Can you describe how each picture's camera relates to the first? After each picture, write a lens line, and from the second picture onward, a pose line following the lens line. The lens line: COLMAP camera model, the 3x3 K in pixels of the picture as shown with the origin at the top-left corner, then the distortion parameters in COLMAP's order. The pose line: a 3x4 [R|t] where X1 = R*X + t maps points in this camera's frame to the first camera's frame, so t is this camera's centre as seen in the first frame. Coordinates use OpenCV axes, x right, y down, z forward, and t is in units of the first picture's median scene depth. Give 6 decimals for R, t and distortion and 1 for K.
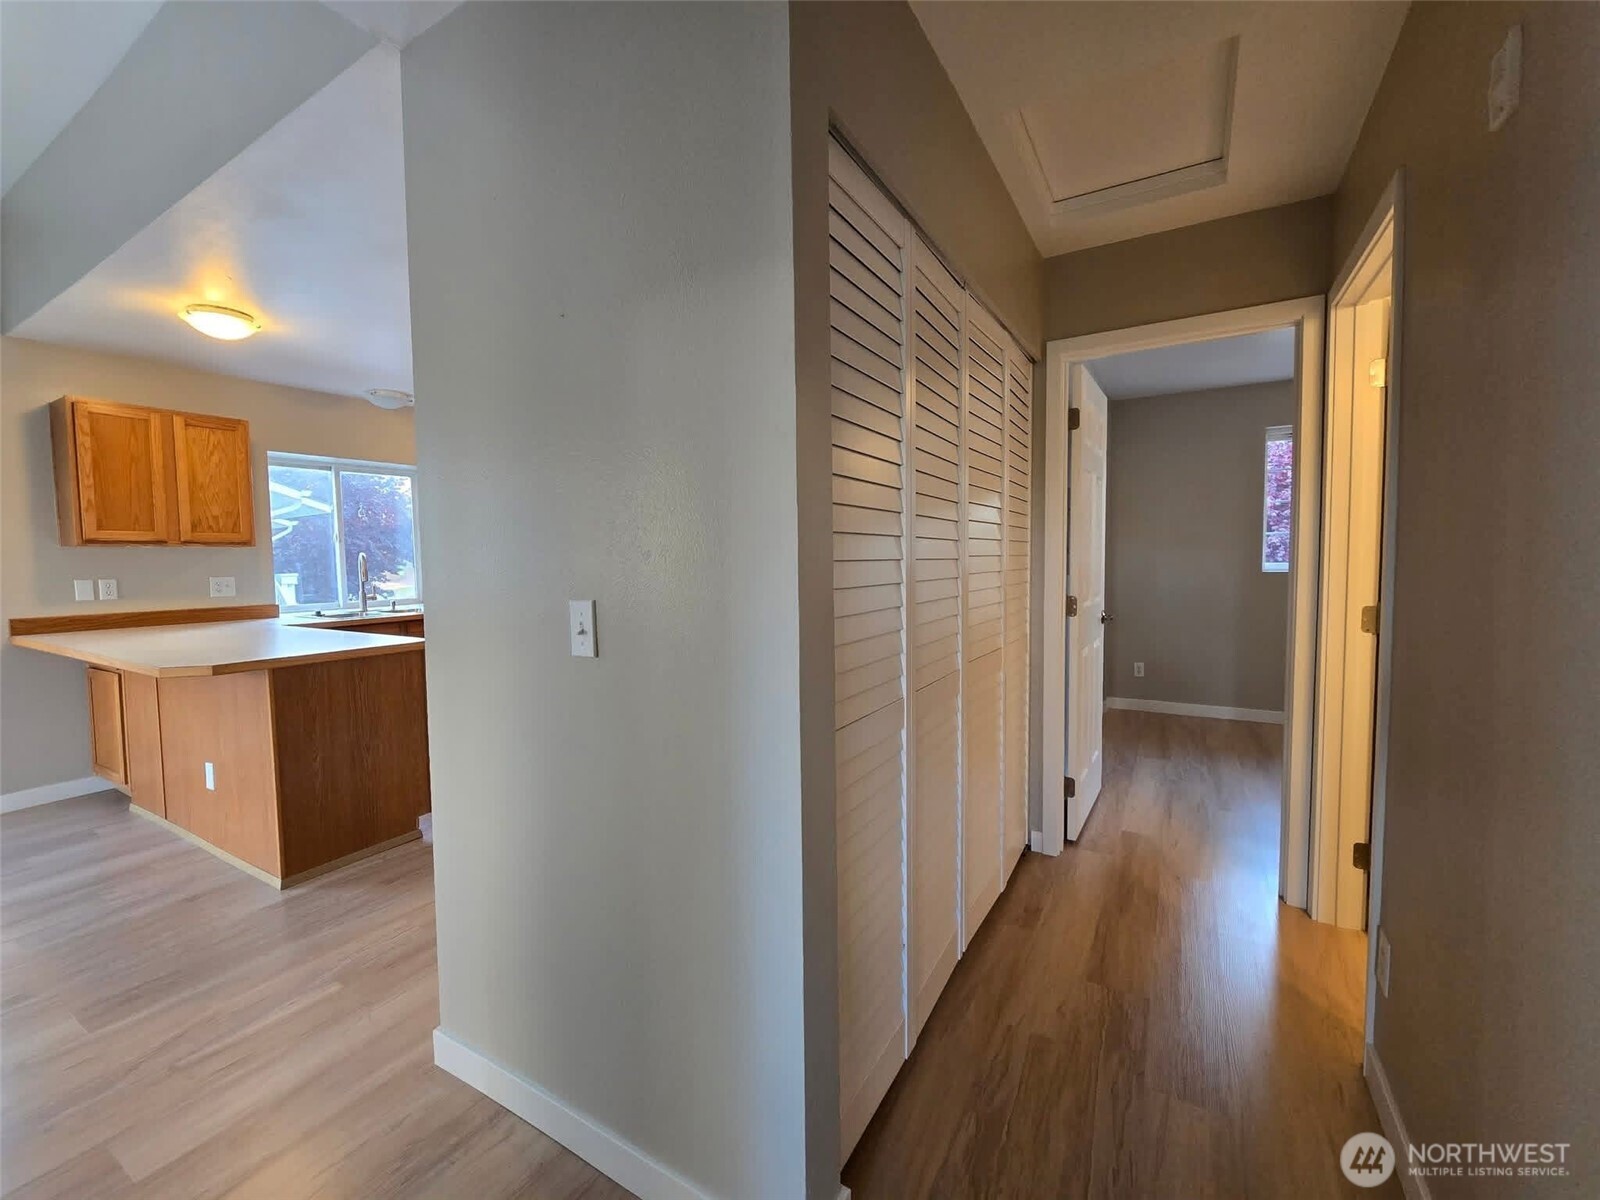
lens RADIAL K [[660.5, 0, 802.3], [0, 660.5, 595.1], [0, 0, 1]] dist [-0.001692, -0.000116]
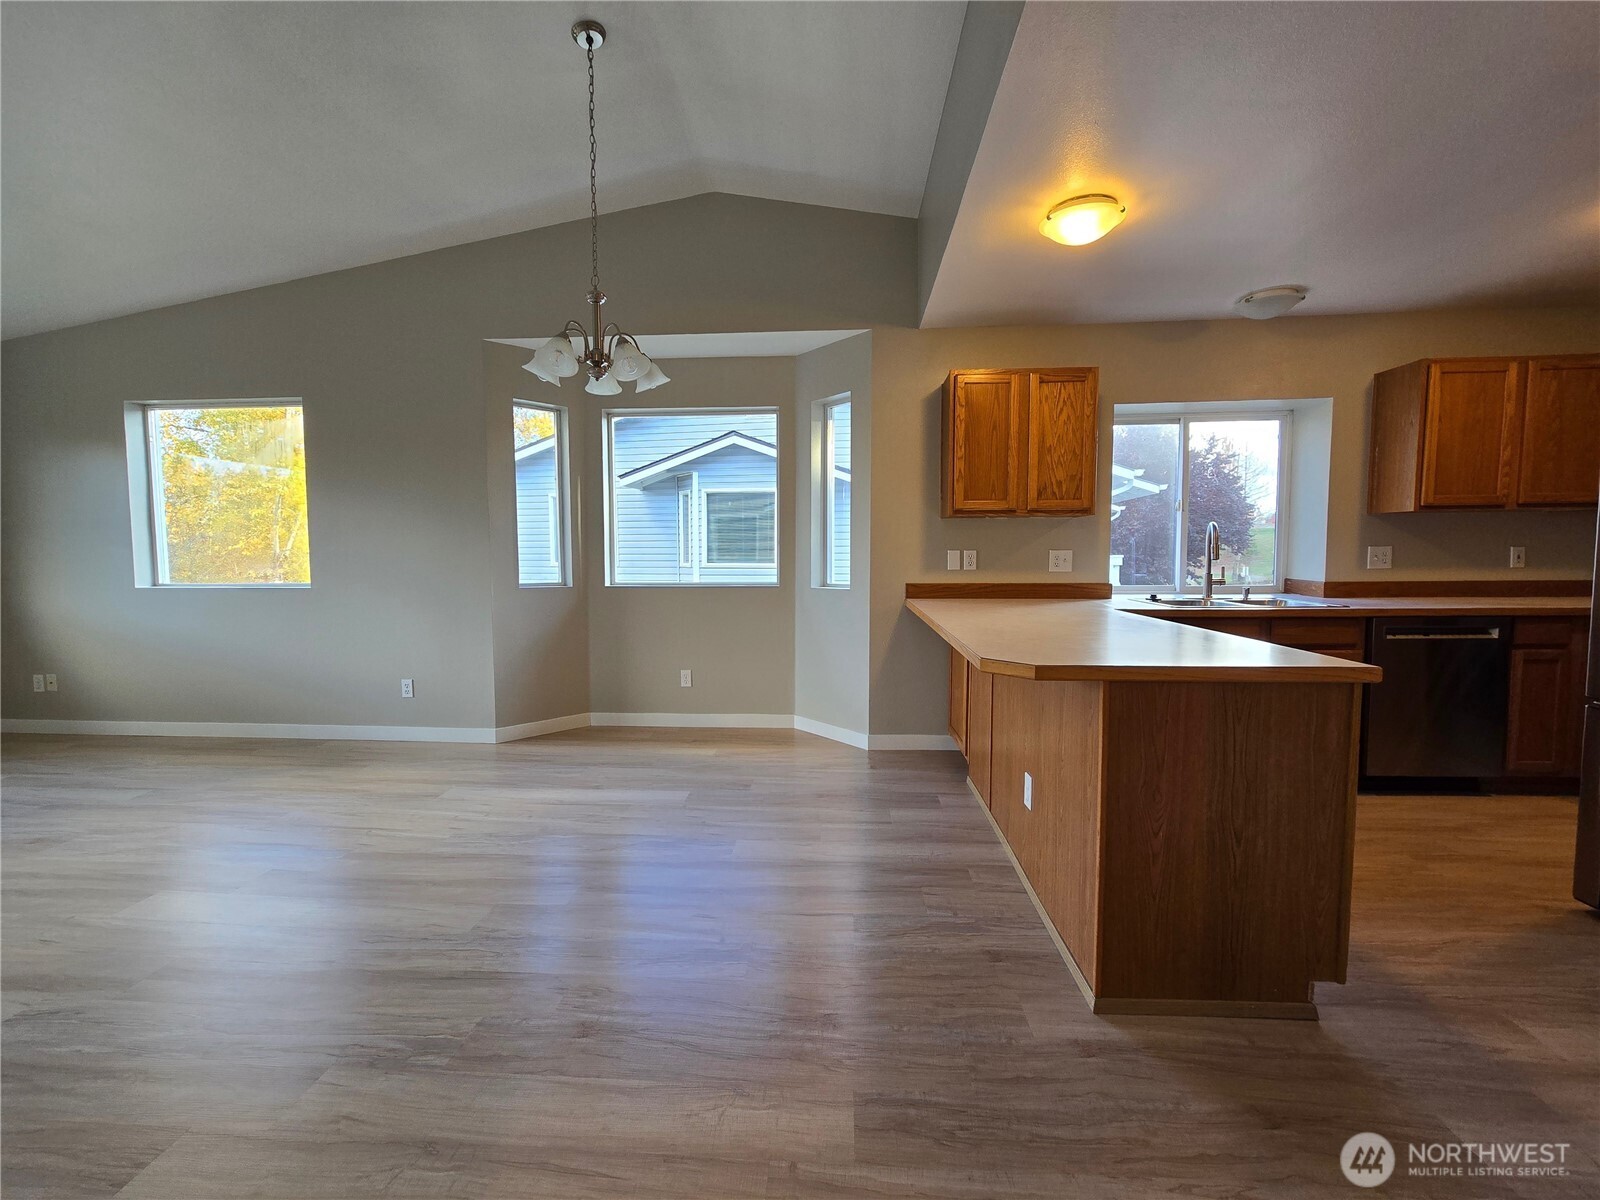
lens RADIAL K [[642.8, 0, 800.9], [0, 642.8, 593.5], [0, 0, 1]] dist [-0.003949, 0.000711]
pose [[0.444597, 0.069360, -0.893041, -0.267220], [-0.052562, 0.997300, 0.051290, 0.006243], [0.894187, 0.024136, 0.447043, 0.312259]]
